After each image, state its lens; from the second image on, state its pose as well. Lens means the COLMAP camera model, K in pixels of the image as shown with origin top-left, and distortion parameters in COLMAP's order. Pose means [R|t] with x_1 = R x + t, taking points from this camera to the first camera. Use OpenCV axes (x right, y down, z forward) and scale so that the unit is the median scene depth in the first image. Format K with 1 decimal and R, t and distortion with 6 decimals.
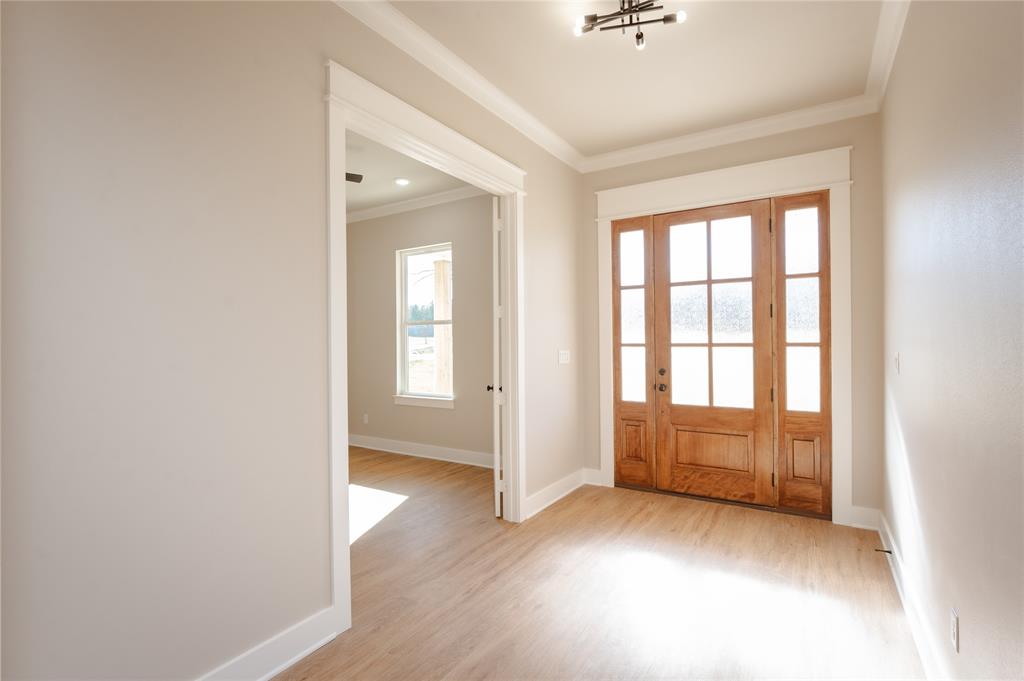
lens RADIAL K [[474.0, 0, 515.6], [0, 474.0, 342.6], [0, 0, 1]] dist [-0.002947, -0.000140]
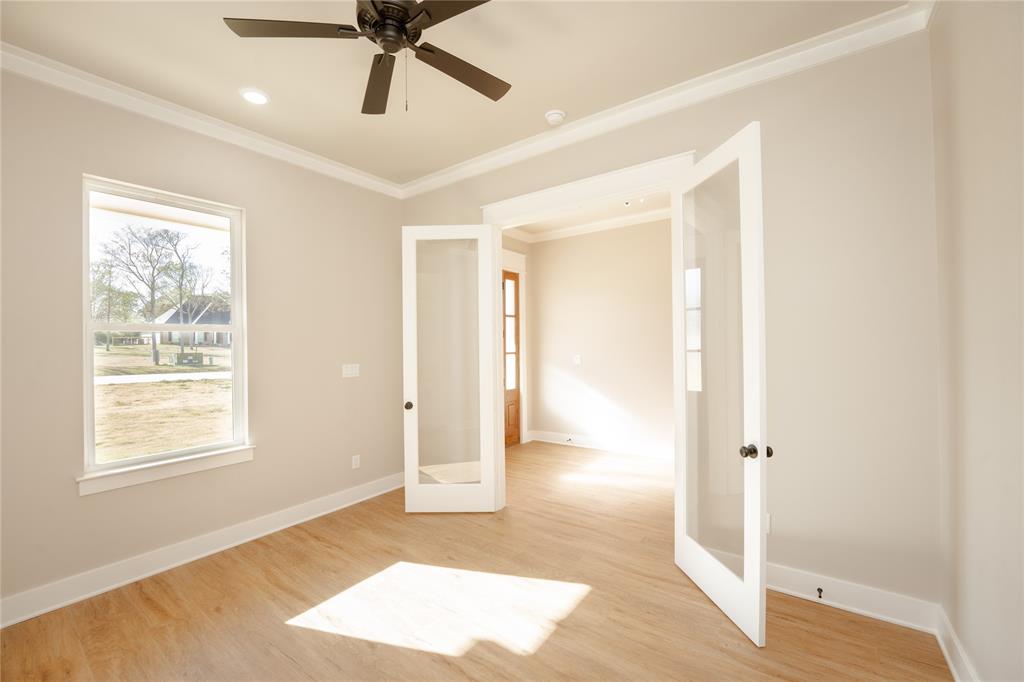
lens RADIAL K [[409.1, 0, 511.9], [0, 409.1, 345.4], [0, 0, 1]] dist [-0.018476, -0.000825]
pose [[0.075406, 0.003900, 0.997145, -1.009970], [0.014834, 0.999877, -0.005032, -0.018185], [-0.997043, 0.015171, 0.075338, 0.893172]]
